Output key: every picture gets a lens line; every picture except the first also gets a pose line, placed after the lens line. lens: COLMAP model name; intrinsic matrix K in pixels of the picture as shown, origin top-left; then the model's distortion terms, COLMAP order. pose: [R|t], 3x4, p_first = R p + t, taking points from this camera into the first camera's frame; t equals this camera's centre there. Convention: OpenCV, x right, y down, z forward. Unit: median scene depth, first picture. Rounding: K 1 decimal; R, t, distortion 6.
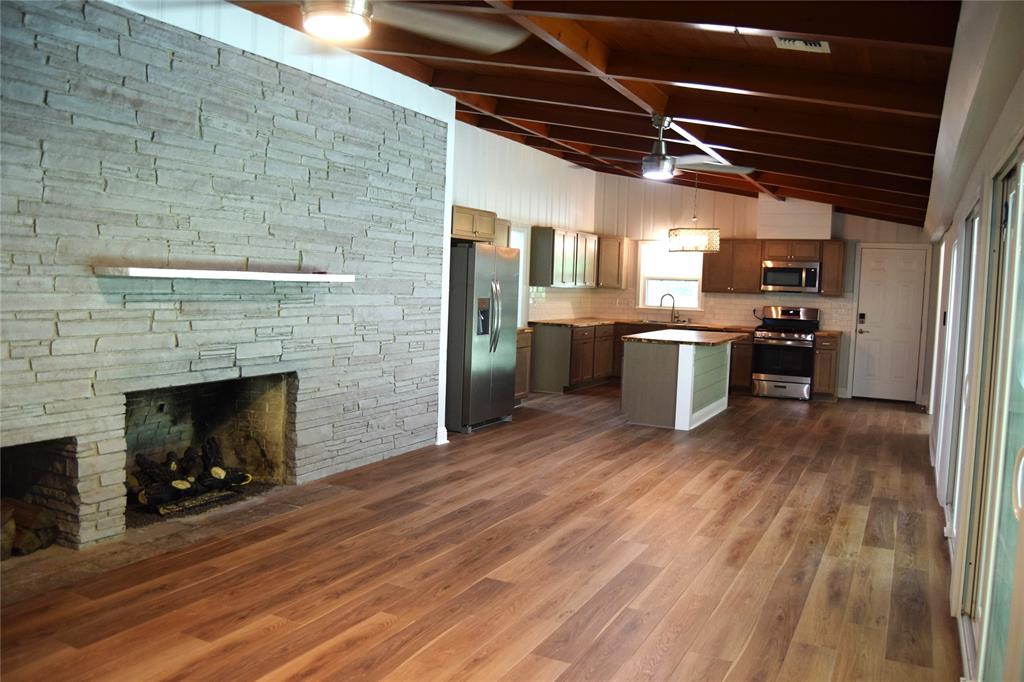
lens RADIAL K [[797.8, 0, 527.6], [0, 797.8, 342.9], [0, 0, 1]] dist [-0.094017, 0.029907]
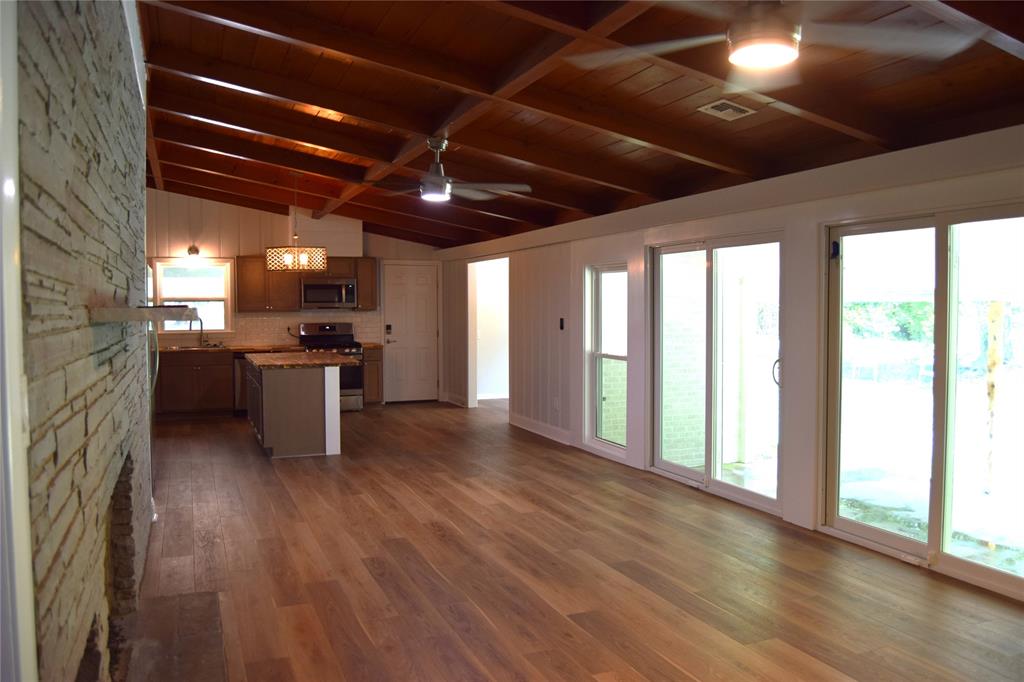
lens RADIAL K [[797.8, 0, 516.6], [0, 797.8, 340.0], [0, 0, 1]] dist [-0.094017, 0.029907]
pose [[0.657410, -0.067935, 0.750464, -0.602332], [0.082845, 0.996407, 0.017626, -0.045714], [-0.748965, 0.050585, 0.660676, 0.298475]]
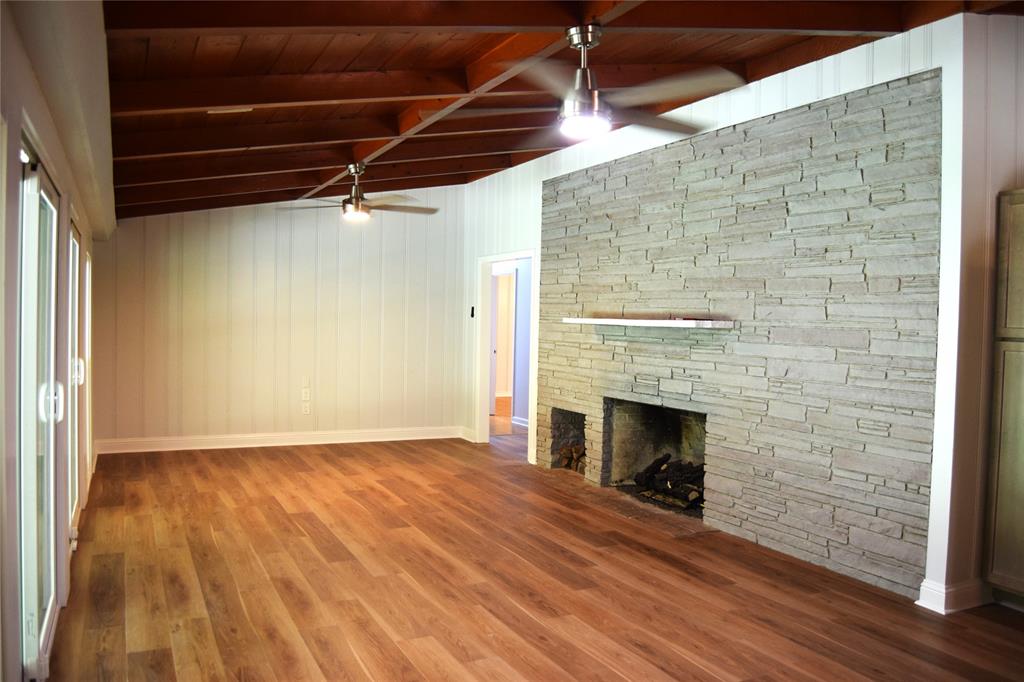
lens RADIAL K [[797.8, 0, 514.6], [0, 797.8, 343.7], [0, 0, 1]] dist [-0.094017, 0.029907]
pose [[-0.603653, -0.022445, -0.796931, 0.733411], [-0.103062, 0.993413, 0.050088, -0.087139], [0.790557, 0.112369, -0.601990, 1.485384]]
